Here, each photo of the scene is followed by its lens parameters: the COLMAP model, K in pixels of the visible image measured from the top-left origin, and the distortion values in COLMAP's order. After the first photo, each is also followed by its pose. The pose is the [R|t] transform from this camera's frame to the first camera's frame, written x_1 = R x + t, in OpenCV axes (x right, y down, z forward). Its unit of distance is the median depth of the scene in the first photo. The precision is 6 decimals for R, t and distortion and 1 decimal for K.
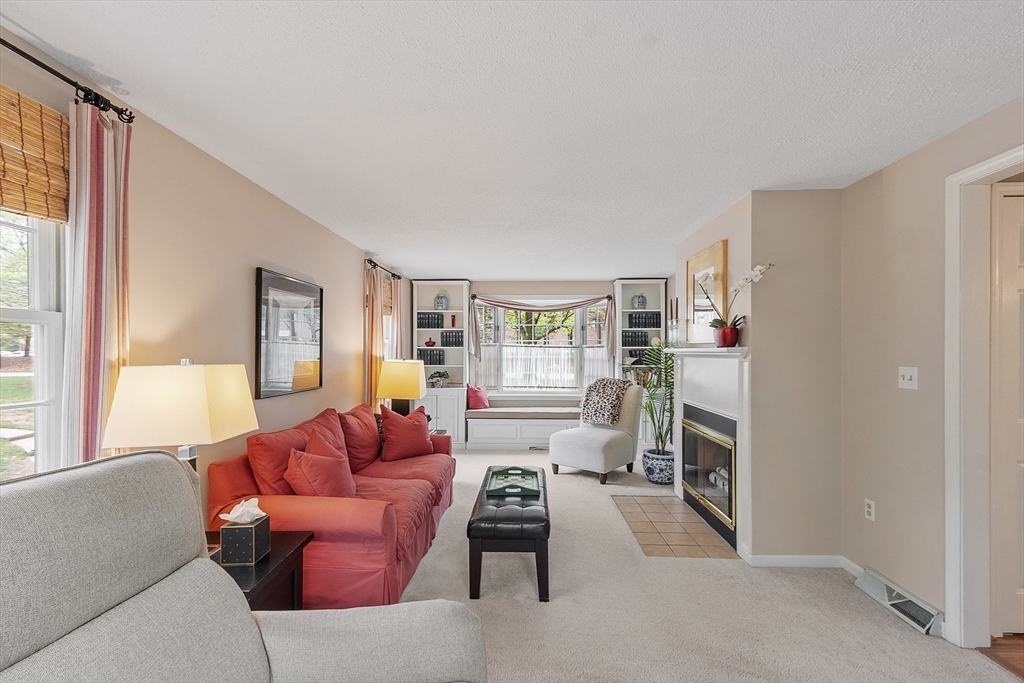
lens RADIAL K [[447.1, 0, 512.9], [0, 447.1, 345.6], [0, 0, 1]] dist [-0.002245, 0.000381]
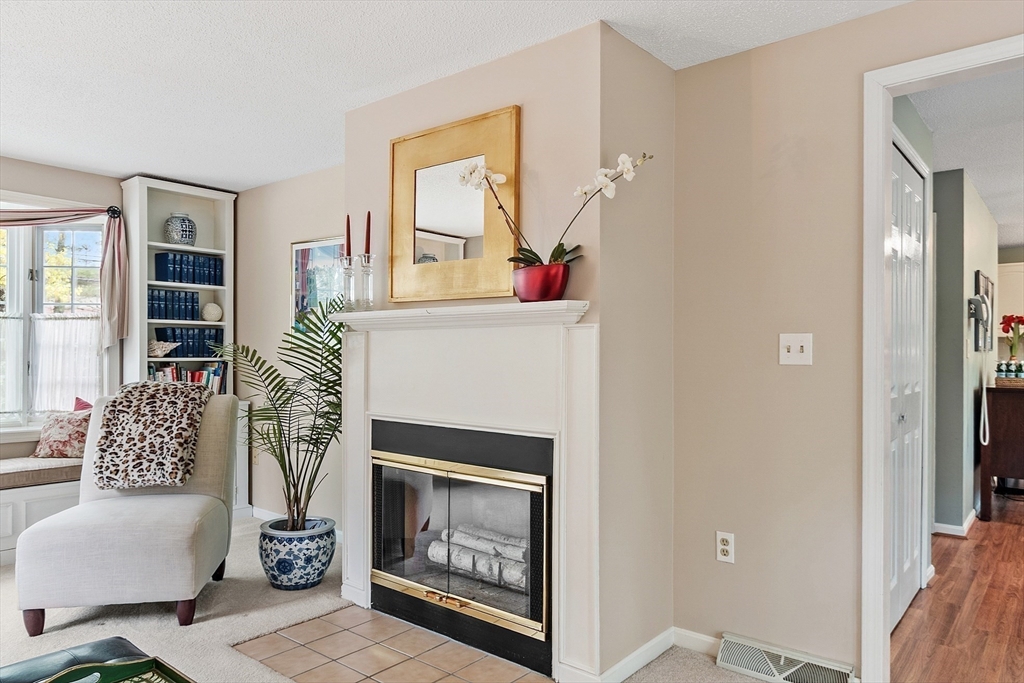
lens RADIAL K [[675.6, 0, 508.9], [0, 675.6, 349.1], [0, 0, 1]] dist [-0.000194, -0.001551]
pose [[0.613194, 0.008762, 0.789883, -0.086965], [-0.015461, 0.999880, 0.000911, 0.028211], [-0.789781, -0.012771, 0.613256, 0.253746]]
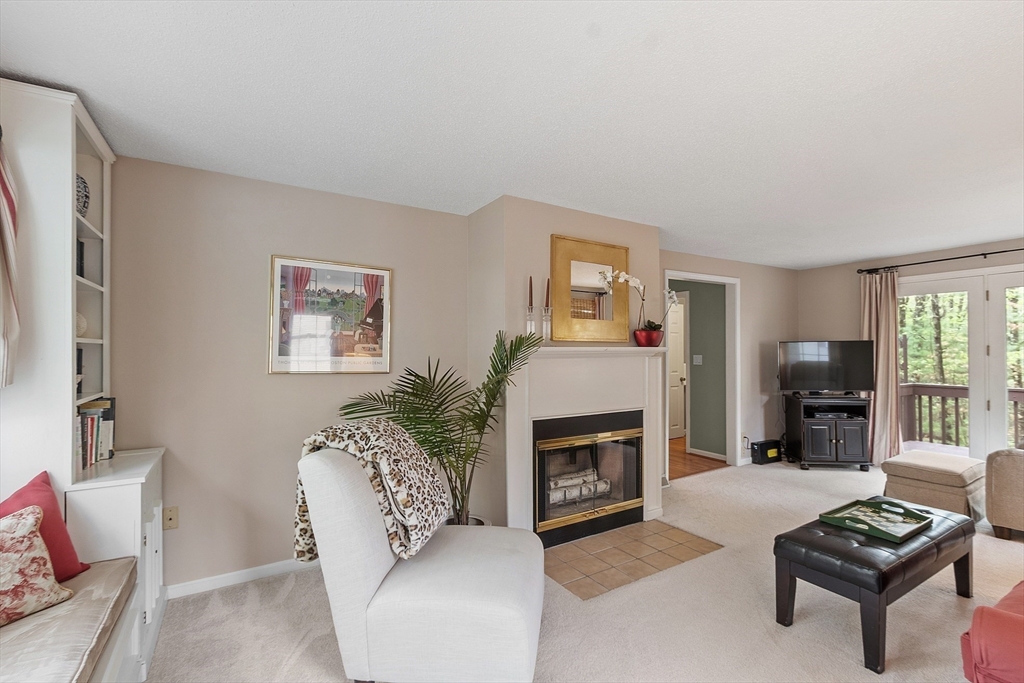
lens RADIAL K [[447.1, 0, 510.4], [0, 447.1, 350.8], [0, 0, 1]] dist [-0.002245, 0.000381]
pose [[-0.544231, 0.005214, 0.838919, -0.139925], [-0.006237, 0.999928, -0.010261, 0.012880], [-0.838912, -0.010817, -0.544159, 0.915753]]
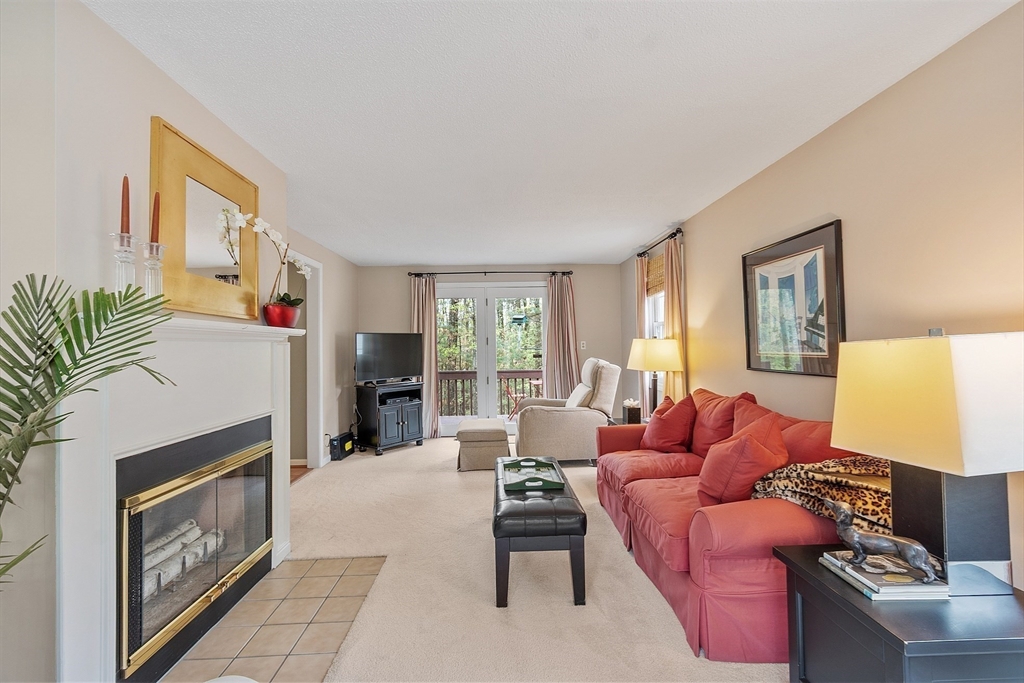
lens RADIAL K [[447.1, 0, 511.5], [0, 447.1, 337.8], [0, 0, 1]] dist [-0.002245, 0.000381]
pose [[-0.997677, 0.016676, -0.066054, 0.046495], [0.019000, 0.999216, -0.034719, 0.028123], [0.065423, -0.035893, -0.997212, 0.894169]]
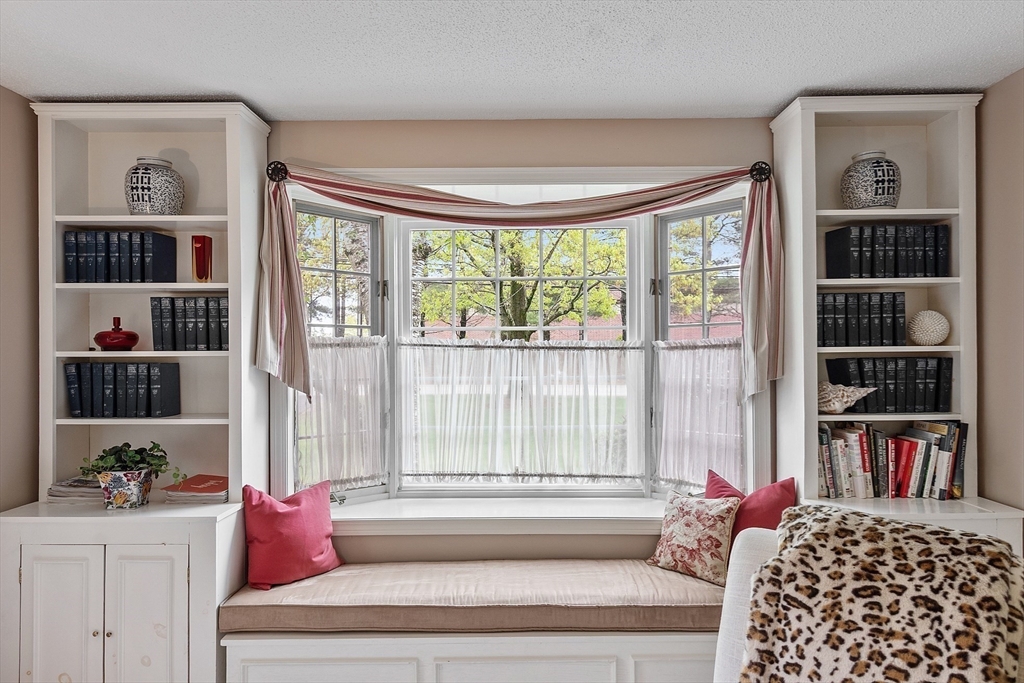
lens RADIAL K [[631.9, 0, 525.7], [0, 631.9, 362.4], [0, 0, 1]] dist [0.001622, 0.002850]
pose [[0.999114, -0.007649, 0.041376, 0.052318], [0.006295, 0.999444, 0.032757, -0.001418], [-0.041603, -0.032468, 0.998607, 0.622778]]
